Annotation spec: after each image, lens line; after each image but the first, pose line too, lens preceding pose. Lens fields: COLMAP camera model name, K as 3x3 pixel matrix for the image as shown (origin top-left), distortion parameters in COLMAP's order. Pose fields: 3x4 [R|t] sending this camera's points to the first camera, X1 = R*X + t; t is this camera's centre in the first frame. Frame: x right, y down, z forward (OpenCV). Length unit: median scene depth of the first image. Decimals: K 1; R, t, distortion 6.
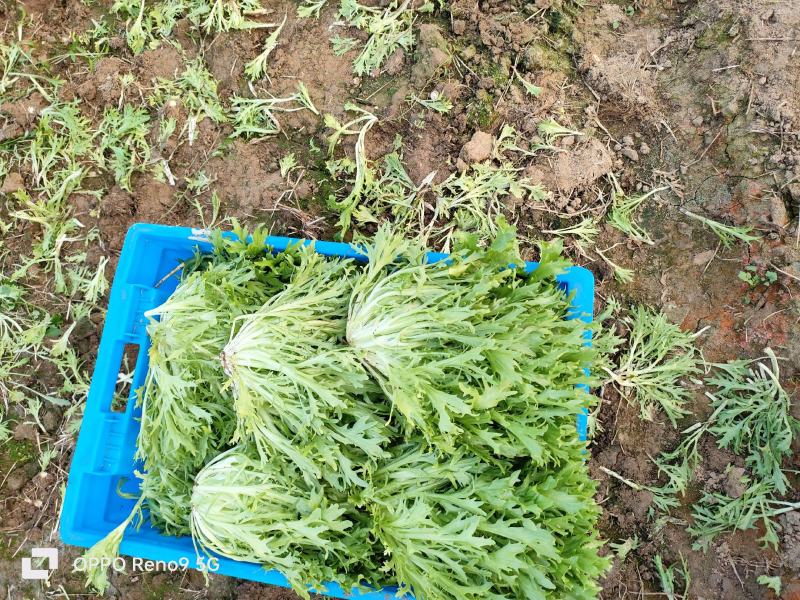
lens RADIAL K [[593.1, 0, 400.5], [0, 593.1, 301.0], [0, 0, 1]] dist [0.021227, -0.004344]
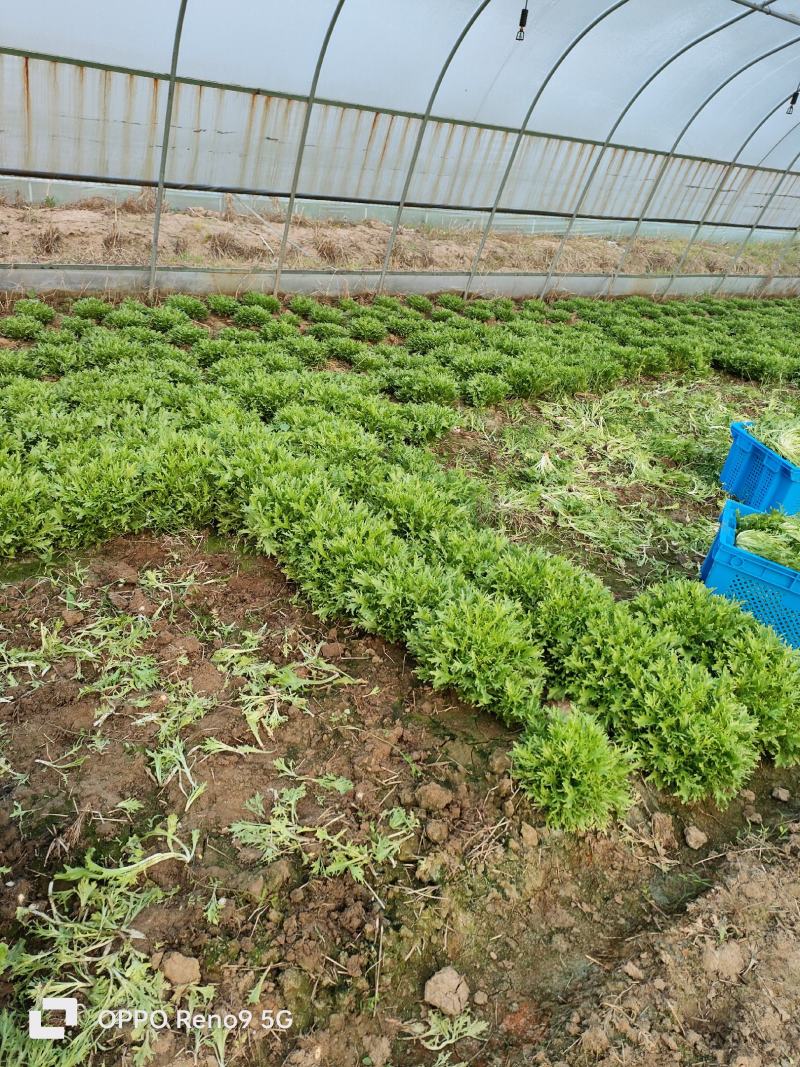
lens RADIAL K [[791.0, 0, 400.4], [0, 791.0, 537.7], [0, 0, 1]] dist [0.021227, -0.004344]
pose [[0.450138, 0.706936, -0.545543, 0.460924], [-0.888793, 0.295758, -0.350106, -0.302178], [-0.086154, 0.642471, 0.761452, -0.426122]]
